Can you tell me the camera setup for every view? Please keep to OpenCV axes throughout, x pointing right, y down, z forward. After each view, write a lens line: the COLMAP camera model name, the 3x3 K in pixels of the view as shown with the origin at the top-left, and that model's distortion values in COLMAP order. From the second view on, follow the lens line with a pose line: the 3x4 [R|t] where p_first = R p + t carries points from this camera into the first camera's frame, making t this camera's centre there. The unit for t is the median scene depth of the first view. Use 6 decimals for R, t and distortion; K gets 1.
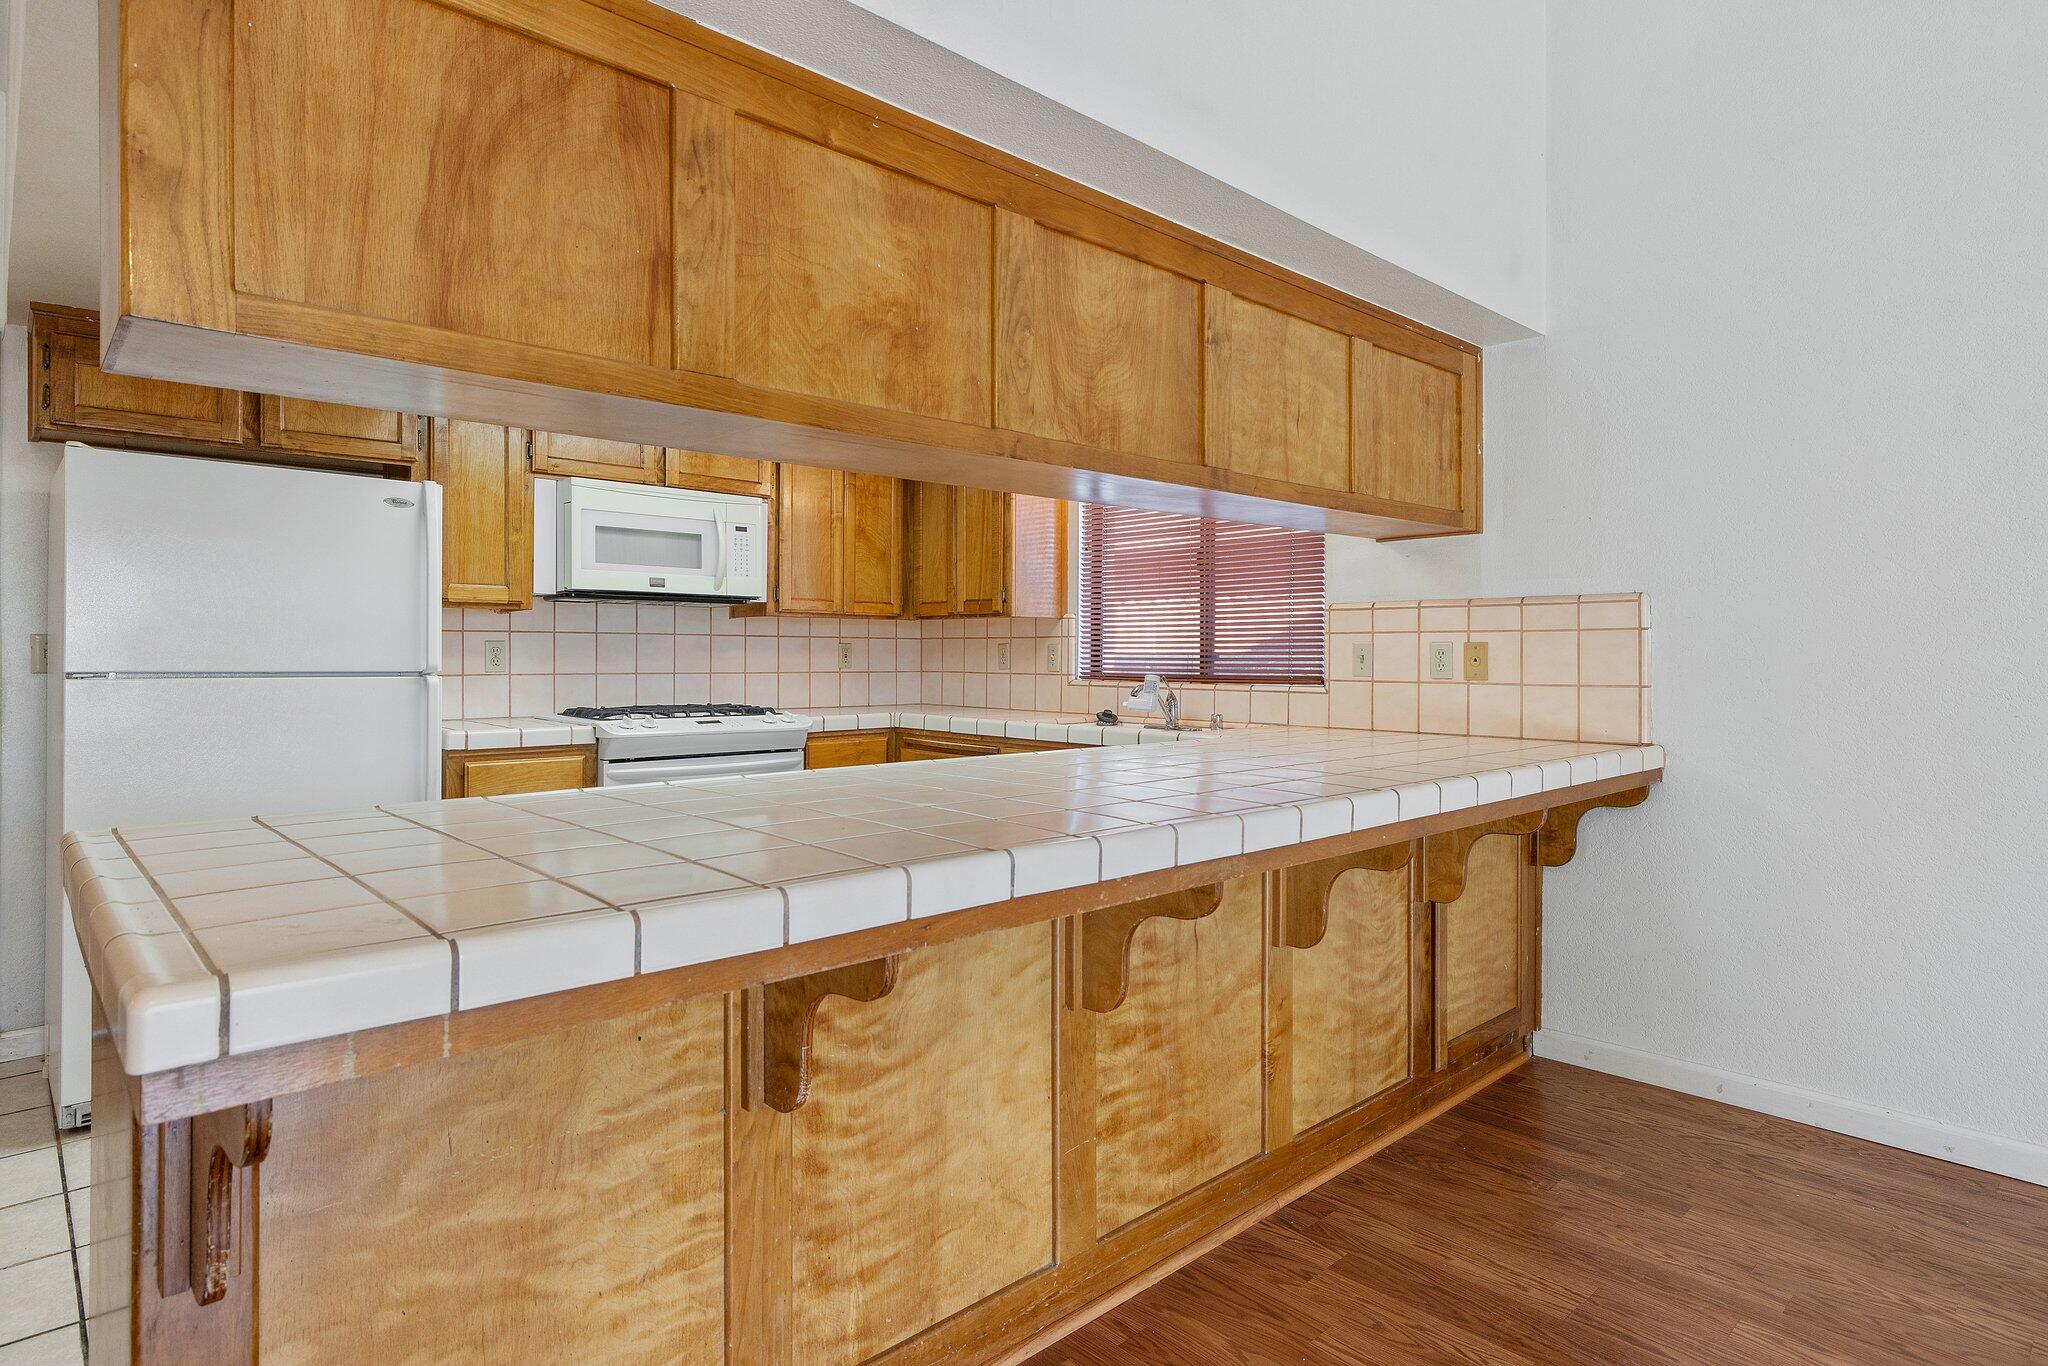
lens RADIAL K [[1101.2, 0, 1025.9], [0, 1101.2, 652.2], [0, 0, 1]] dist [-0.002019, 0.001391]
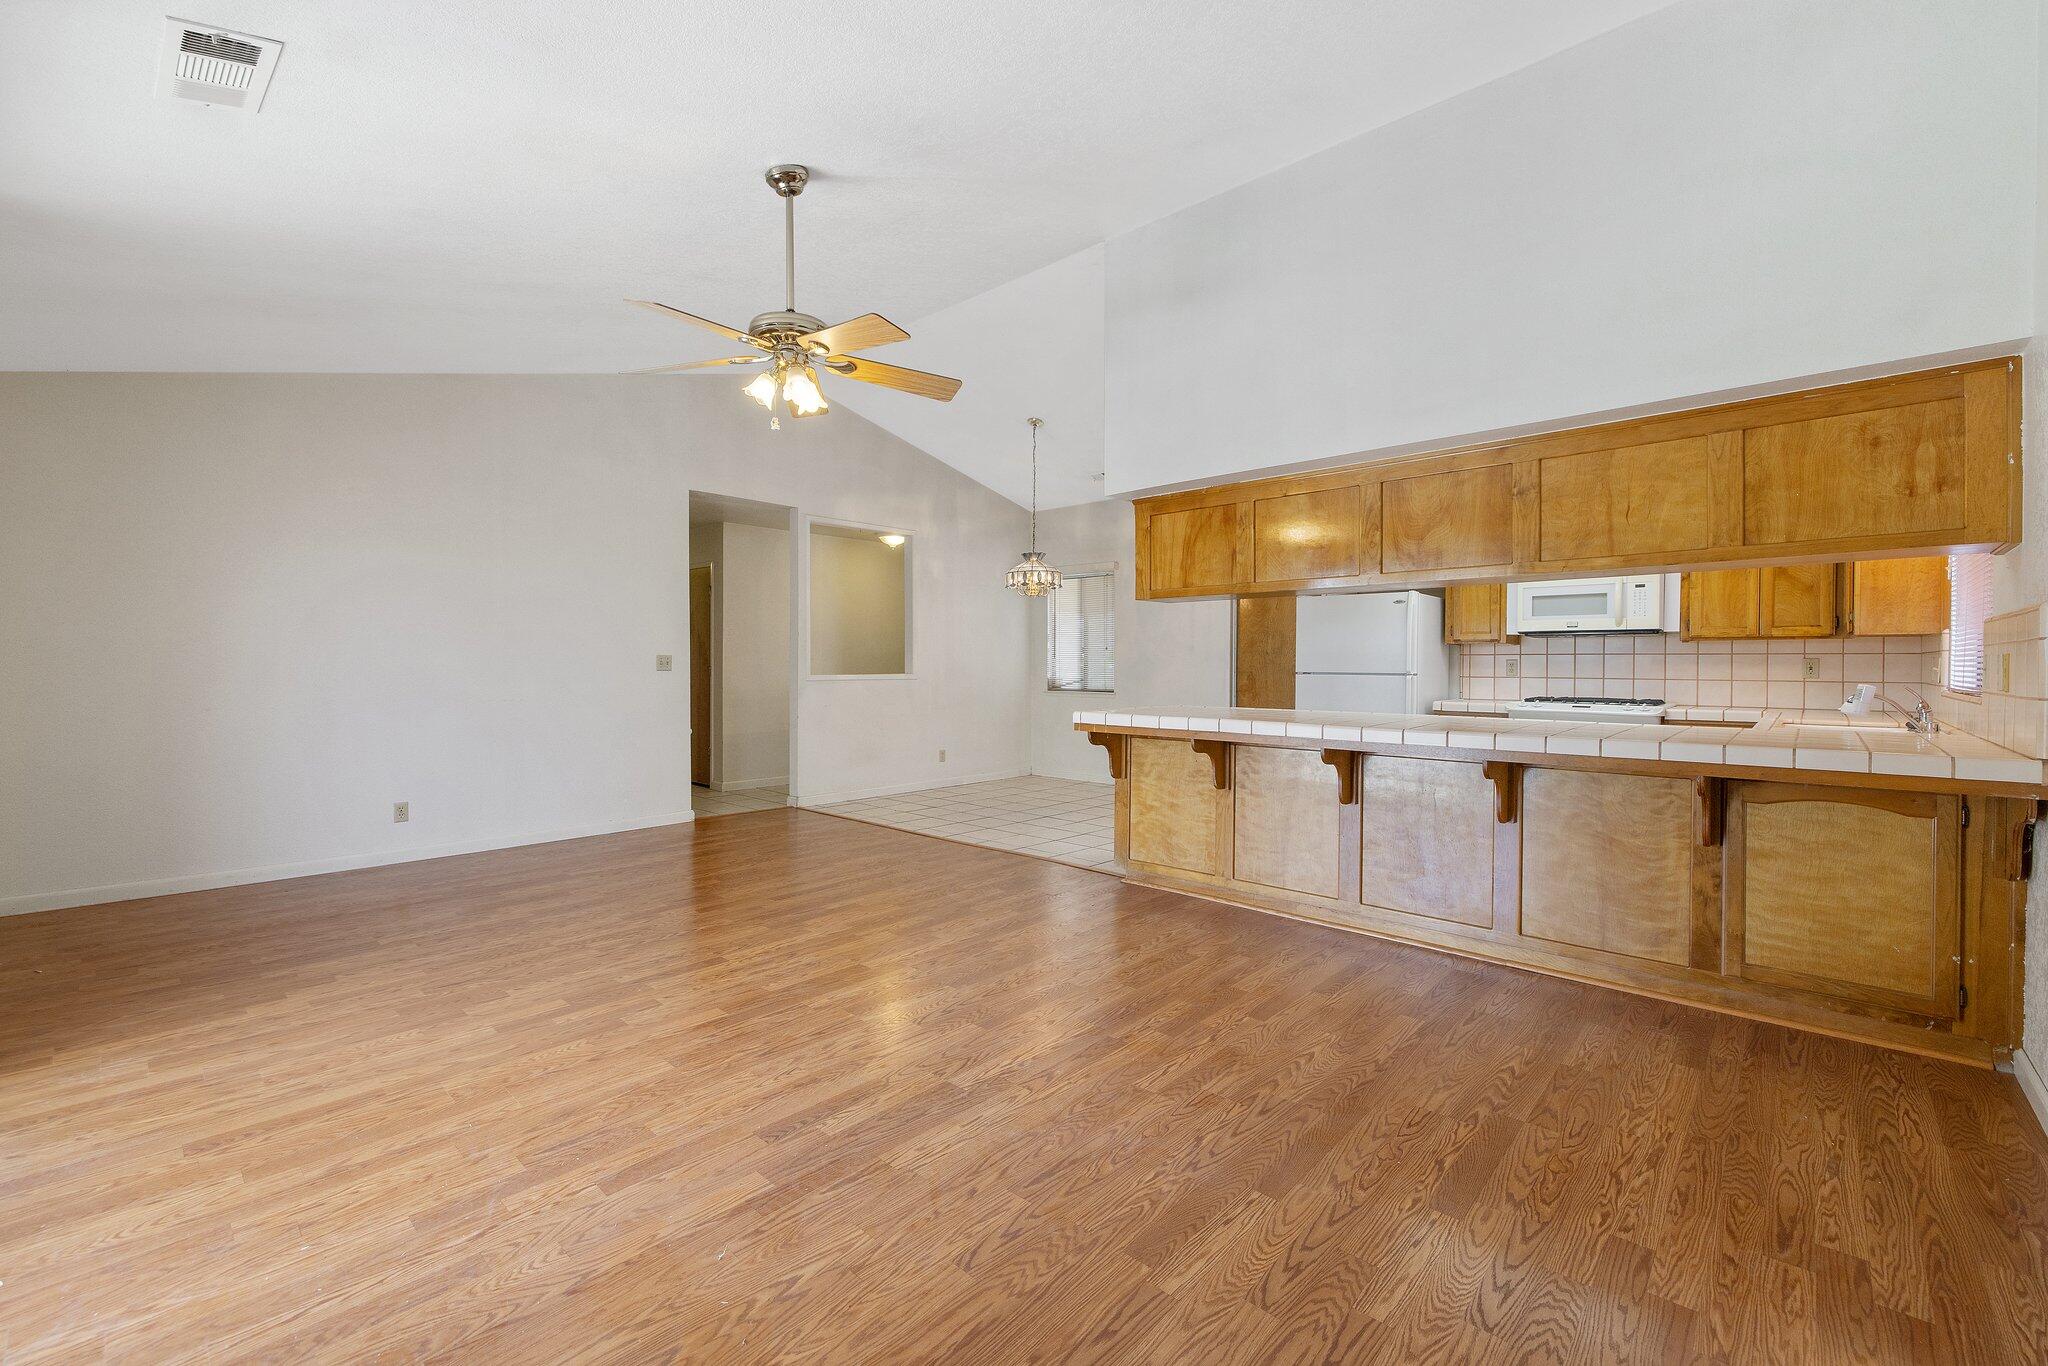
lens RADIAL K [[861.2, 0, 1013.9], [0, 861.2, 667.7], [0, 0, 1]] dist [-0.002669, 0.001105]
pose [[0.065802, 0.000191, -0.997833, 1.123658], [-0.001541, 0.999999, 0.000090, 0.005322], [0.997831, 0.001532, 0.065803, 0.054564]]
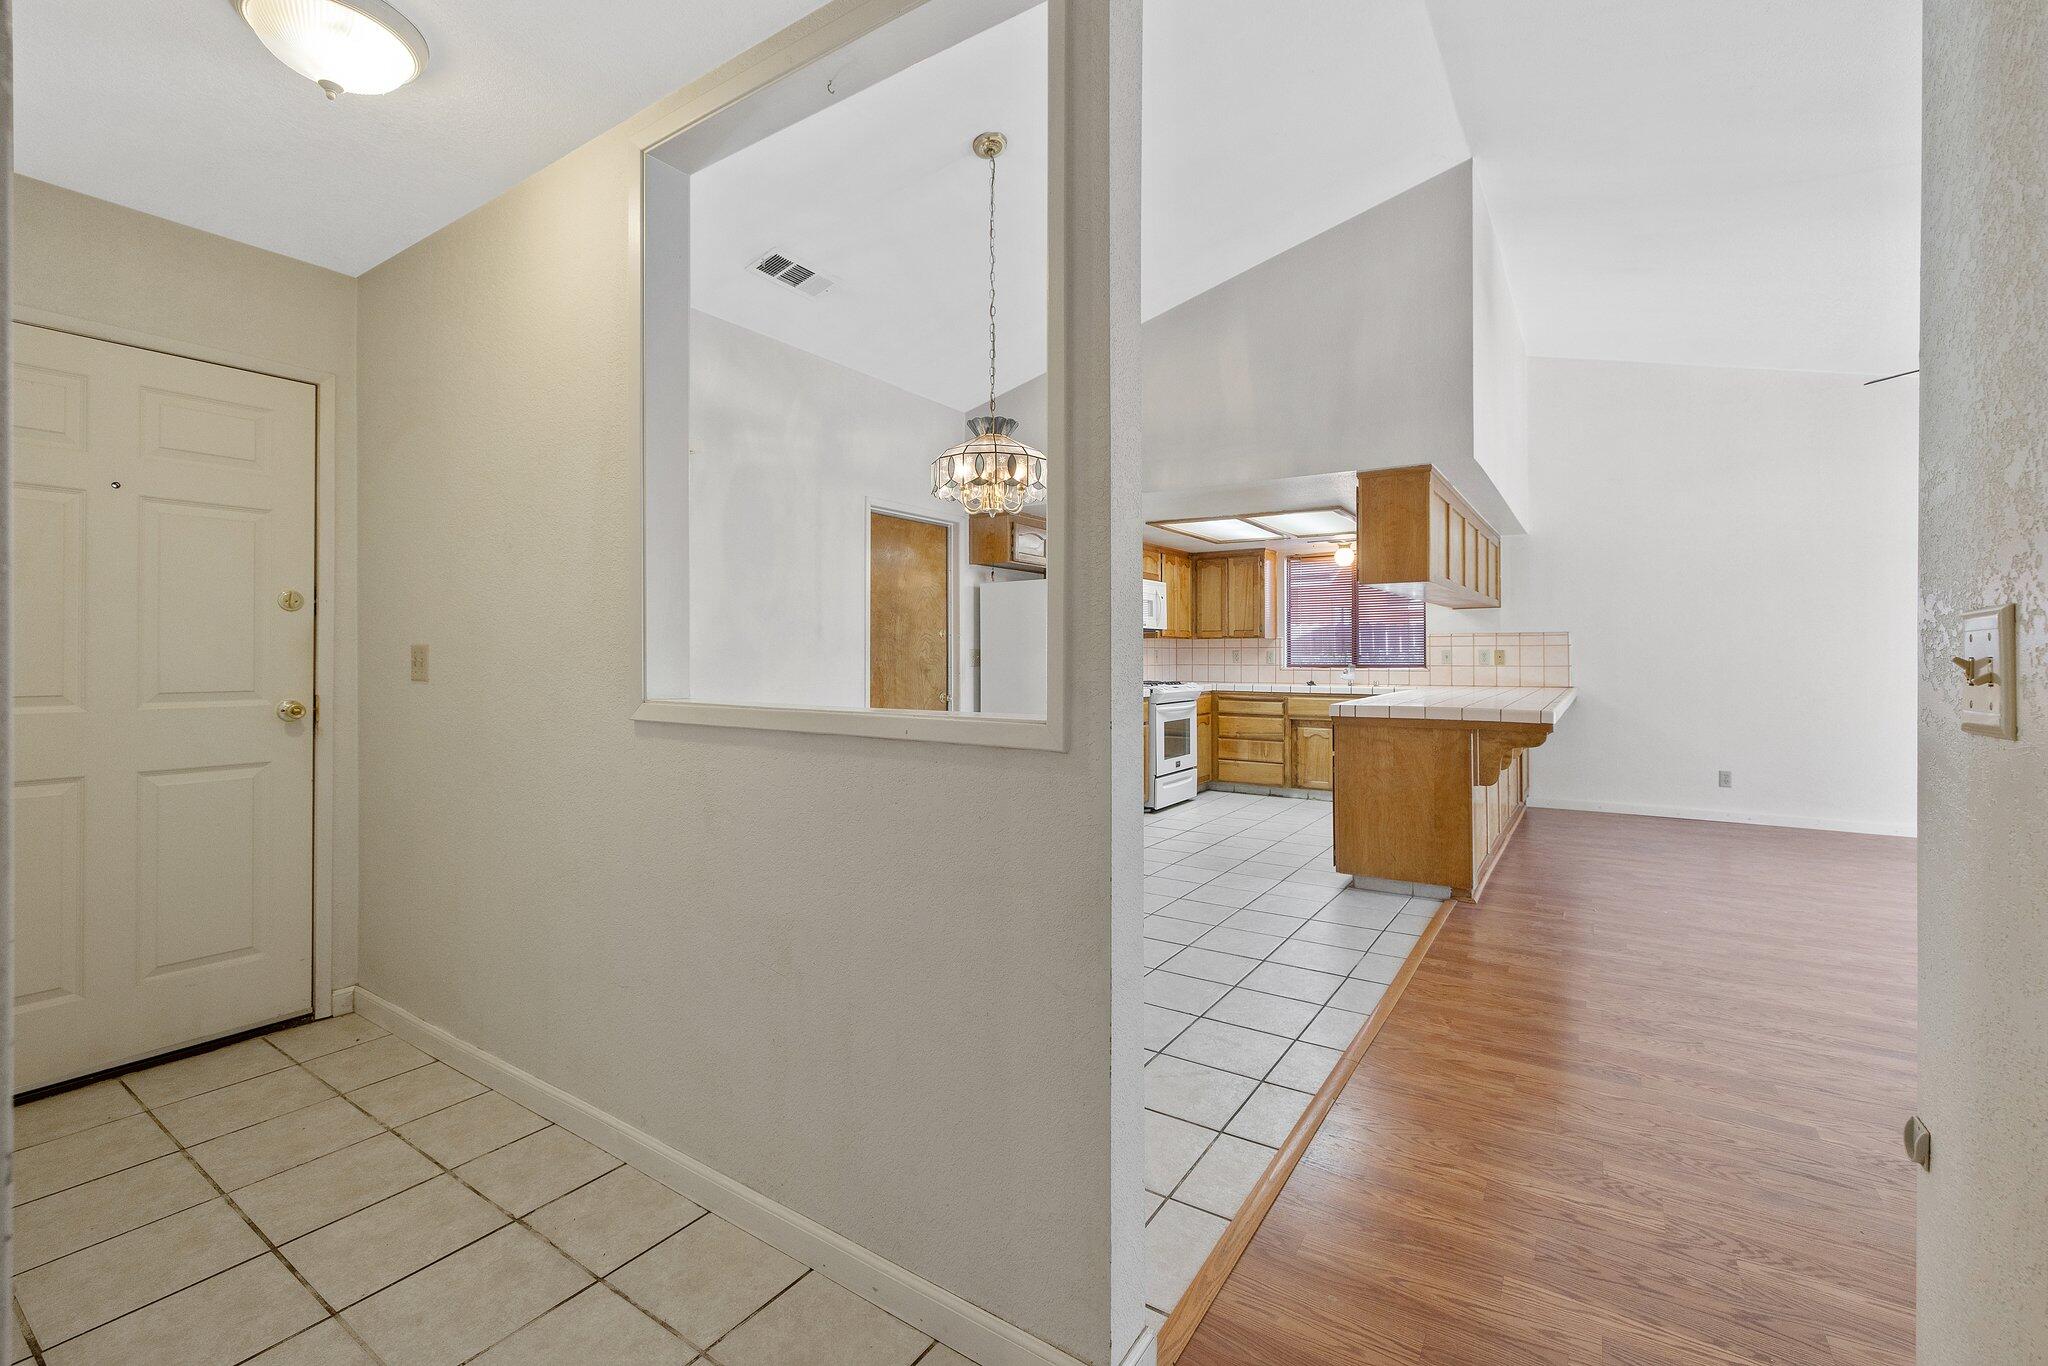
lens RADIAL K [[861.2, 0, 1025.7], [0, 861.2, 656.8], [0, 0, 1]] dist [-0.002669, 0.001105]
pose [[0.974912, -0.005695, 0.222518, -1.124349], [0.004923, 0.999980, 0.004020, -0.007103], [-0.222536, -0.002823, 0.974920, -0.720125]]
